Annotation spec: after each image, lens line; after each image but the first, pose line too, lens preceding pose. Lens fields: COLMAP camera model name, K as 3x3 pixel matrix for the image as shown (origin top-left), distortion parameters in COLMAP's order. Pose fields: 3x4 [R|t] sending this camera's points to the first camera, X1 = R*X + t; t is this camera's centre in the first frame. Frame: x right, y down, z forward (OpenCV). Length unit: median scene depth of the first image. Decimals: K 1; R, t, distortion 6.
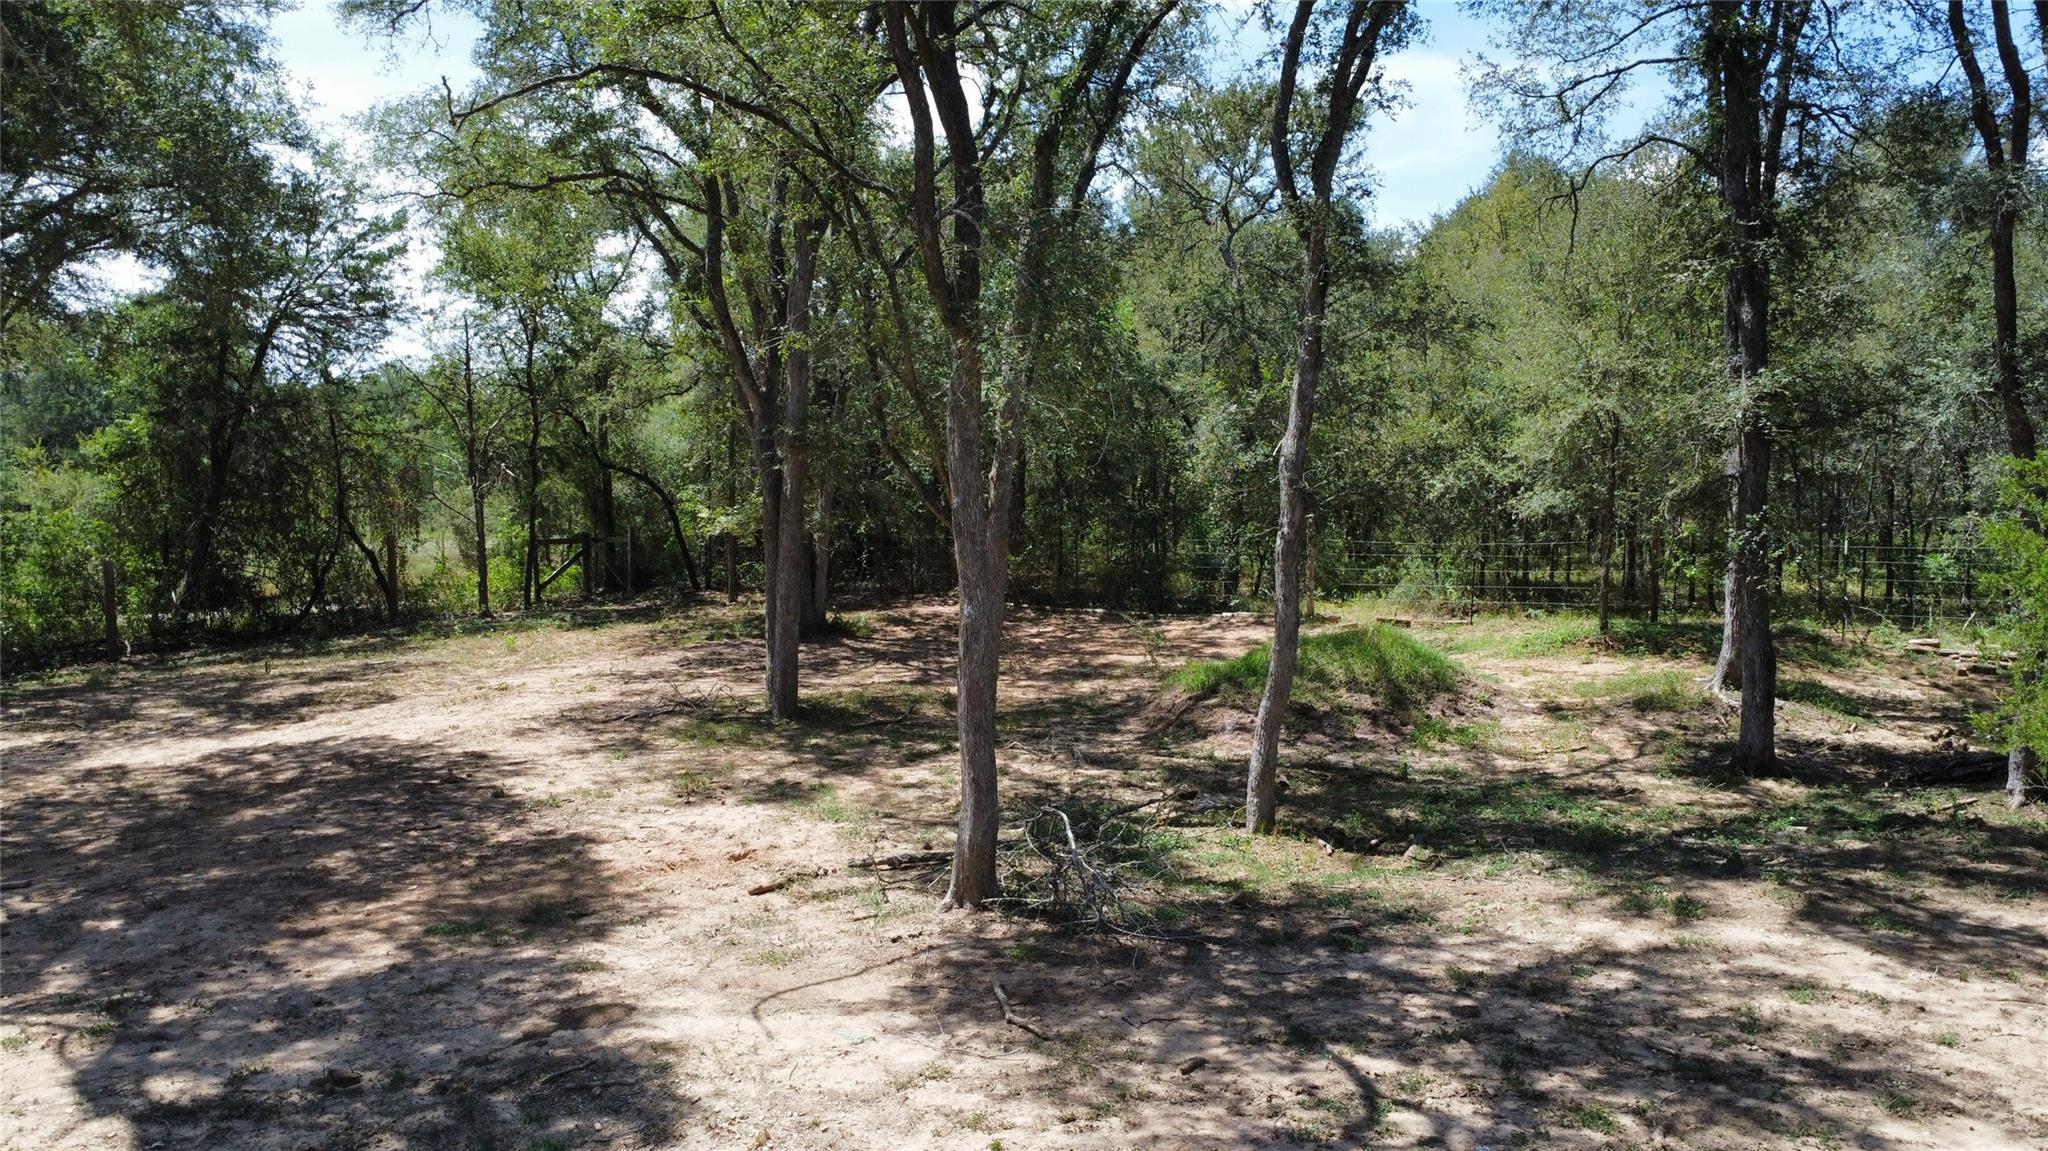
lens RADIAL K [[1527.0, 0, 1041.2], [0, 1527.0, 572.0], [0, 0, 1]] dist [0.002451, -0.010038]
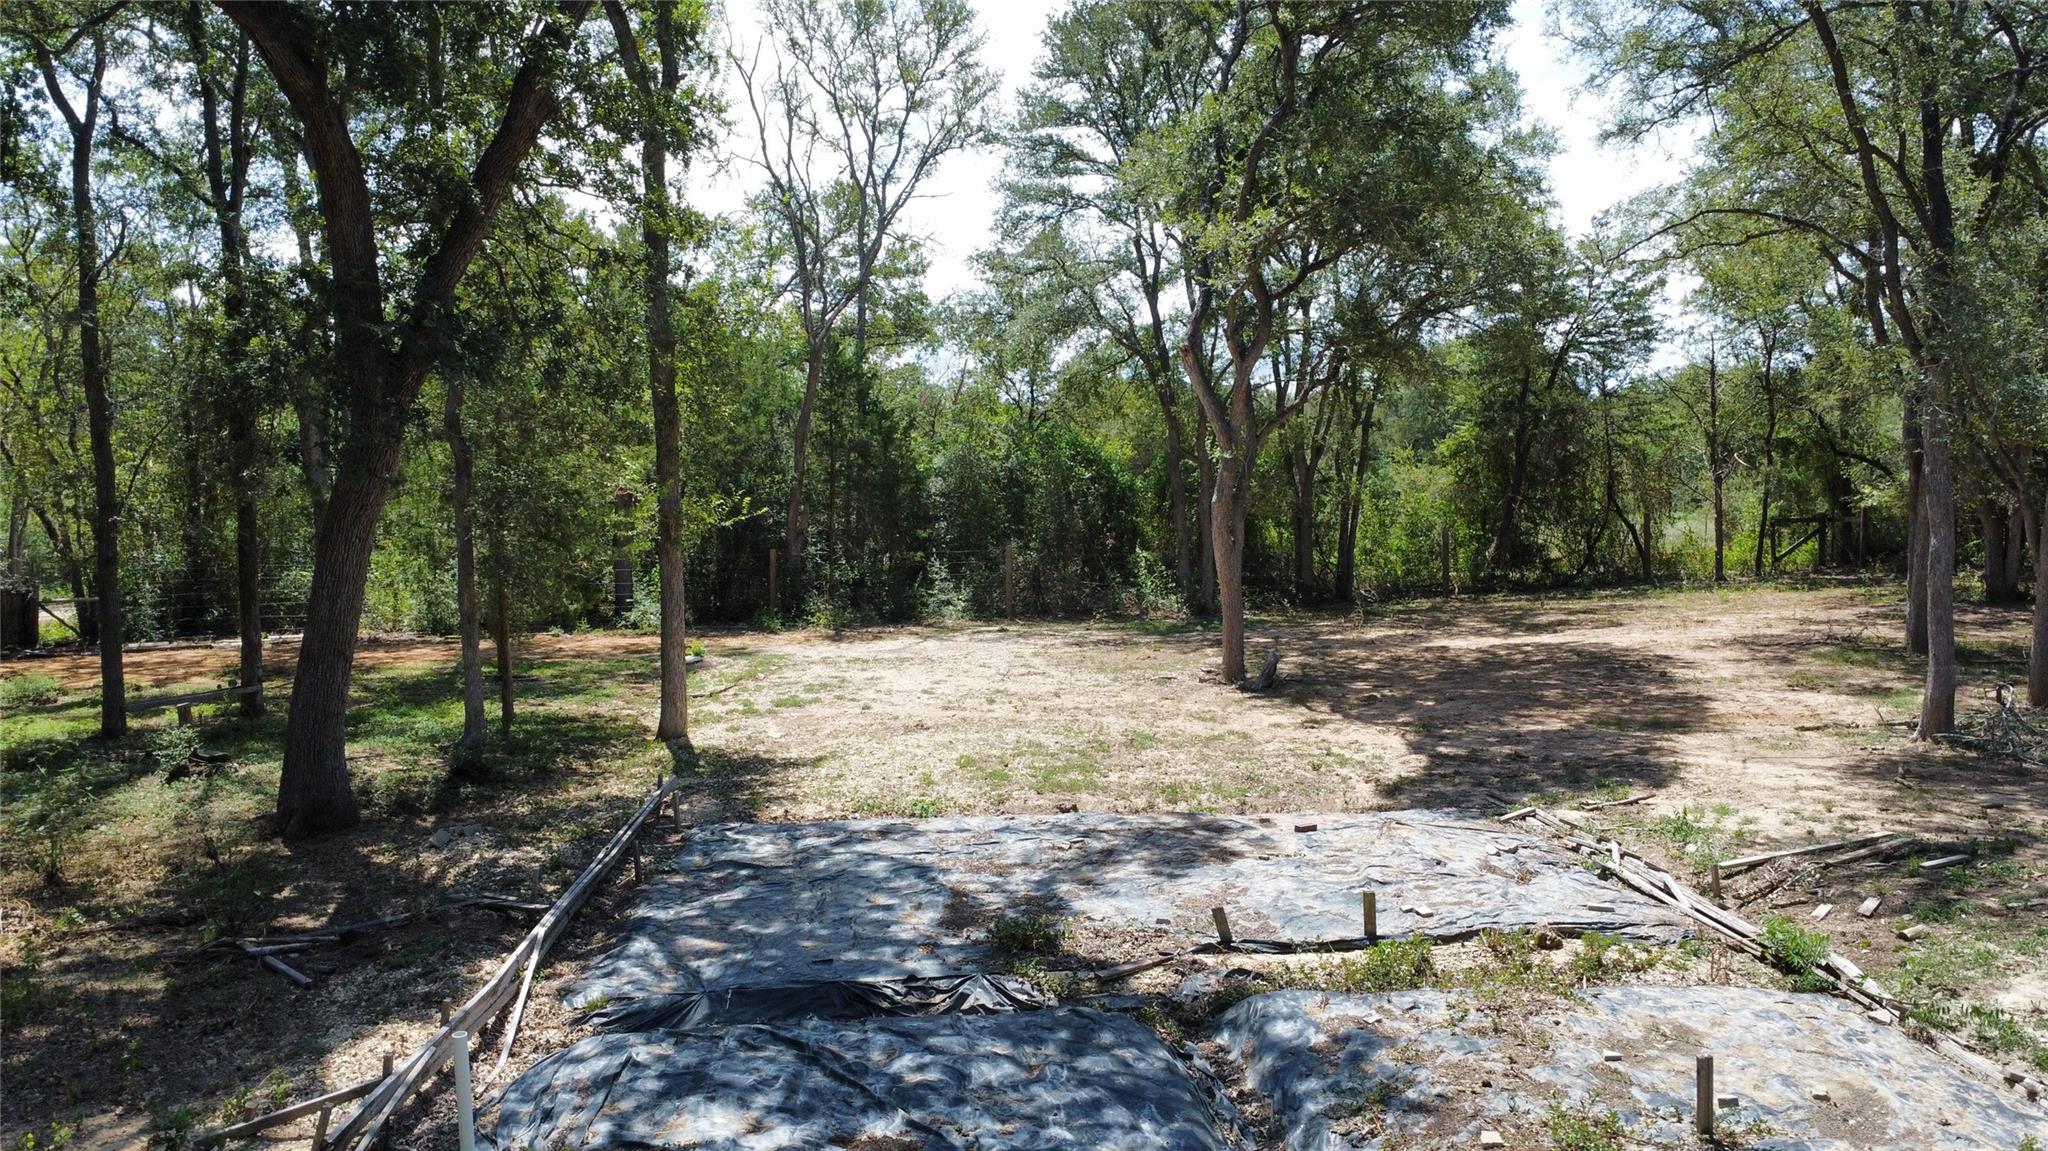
lens RADIAL K [[1506.6, 0, 1027.6], [0, 1506.6, 573.5], [0, 0, 1]] dist [-0.003885, -0.003184]
pose [[0.676429, 0.035108, -0.735671, 0.175553], [-0.030857, 0.999337, 0.019318, 0.022105], [0.735861, 0.009634, 0.677064, -0.262573]]
